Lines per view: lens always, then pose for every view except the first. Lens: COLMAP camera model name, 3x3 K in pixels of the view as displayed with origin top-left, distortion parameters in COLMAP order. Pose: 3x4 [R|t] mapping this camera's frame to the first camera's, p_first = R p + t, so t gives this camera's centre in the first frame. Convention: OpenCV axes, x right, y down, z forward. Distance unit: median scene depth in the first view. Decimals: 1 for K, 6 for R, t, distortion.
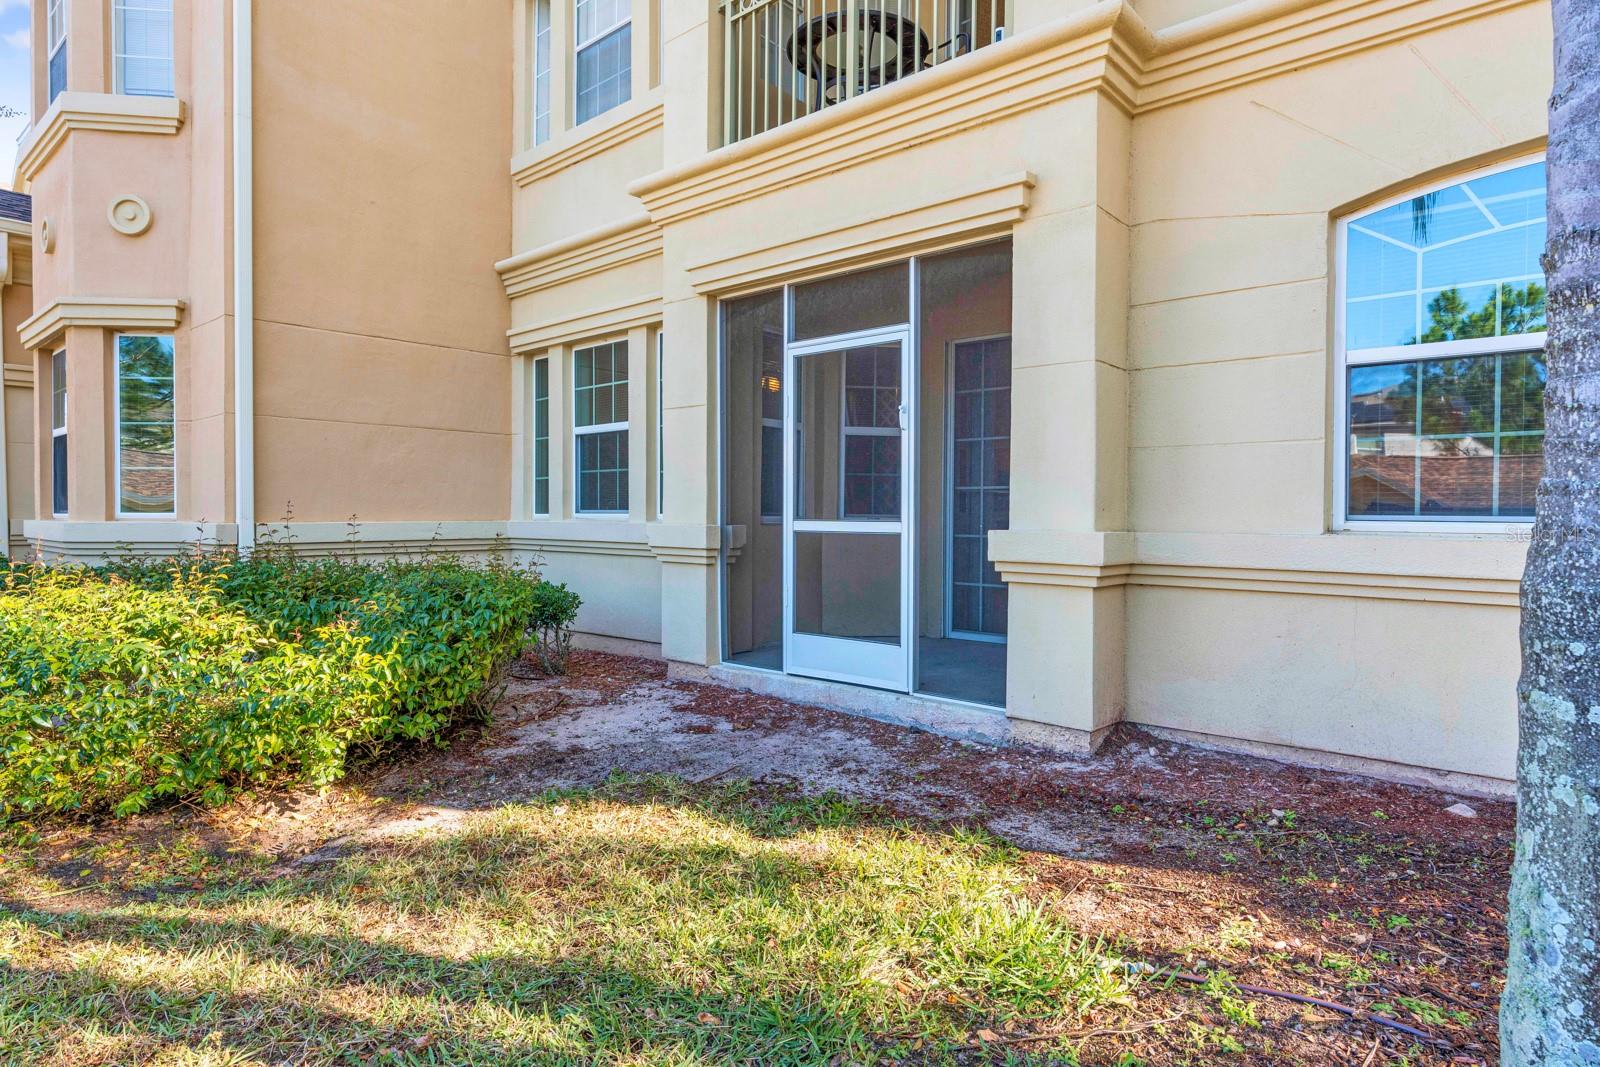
lens RADIAL K [[876.1, 0, 797.1], [0, 876.1, 530.3], [0, 0, 1]] dist [0.000629, 0.000504]
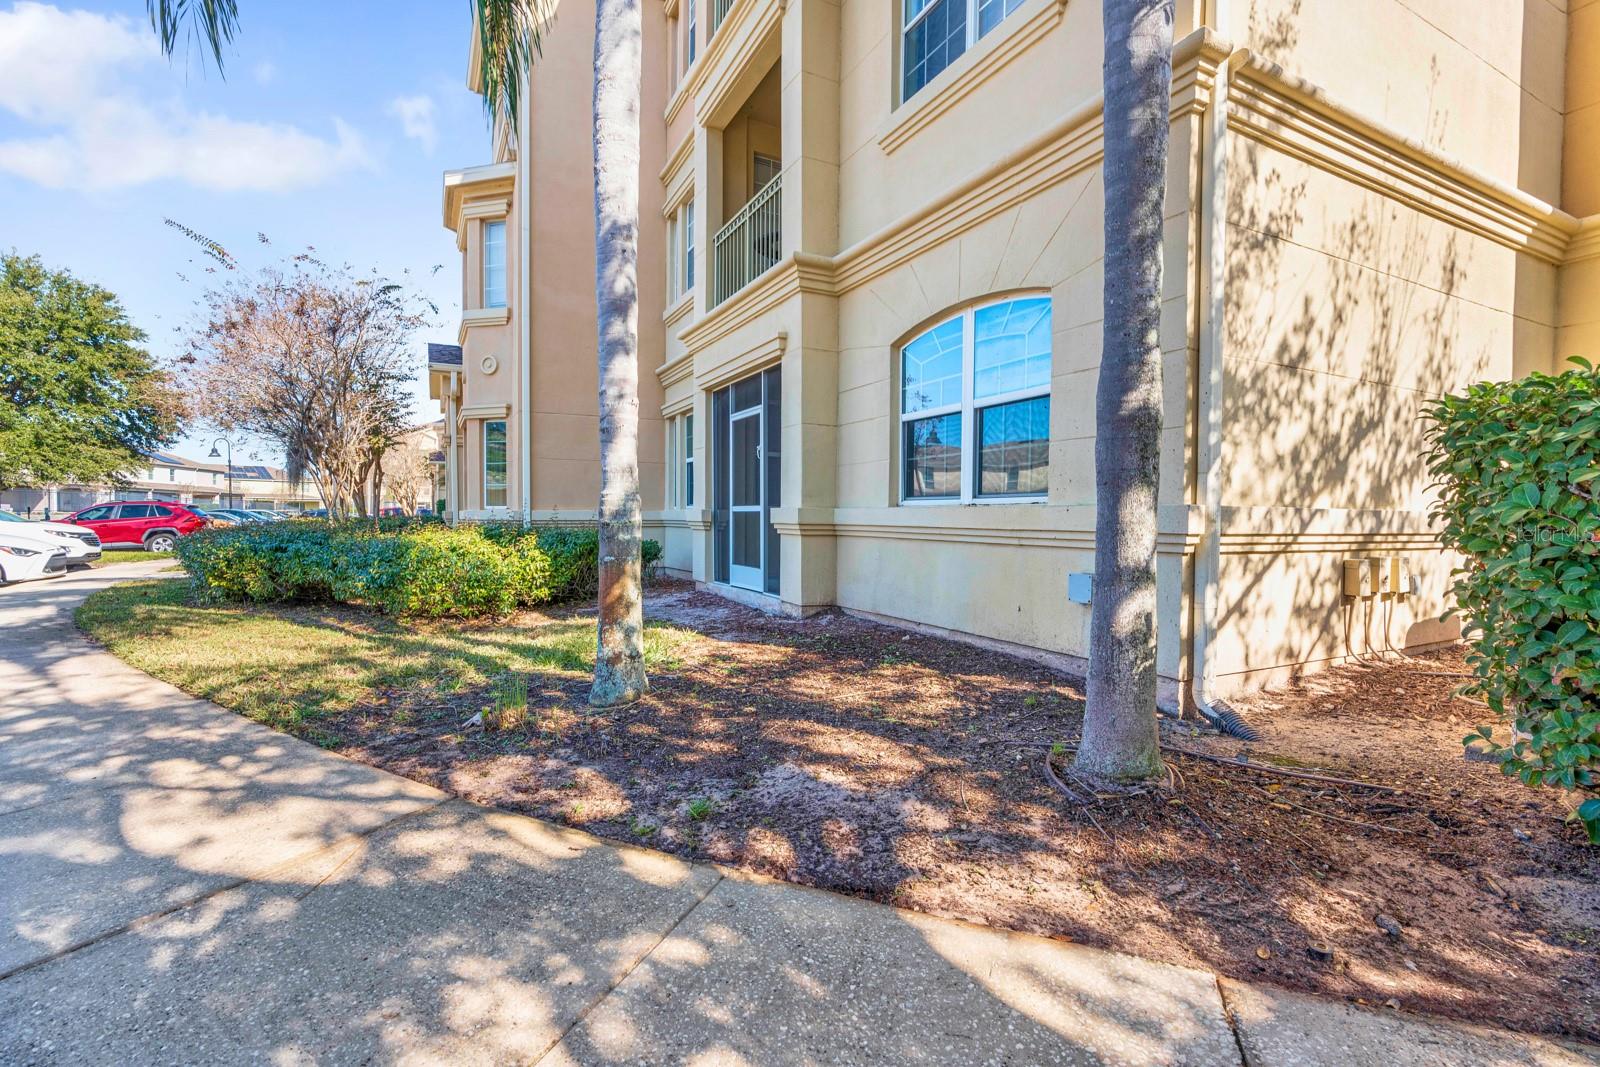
lens RADIAL K [[727.2, 0, 800.6], [0, 727.2, 529.7], [0, 0, 1]] dist [-0.009829, 0.004254]
pose [[0.930693, 0.006344, -0.365746, 0.740739], [-0.007644, 0.999969, -0.002106, 0.044152], [0.365721, 0.004756, 0.930712, -0.445684]]
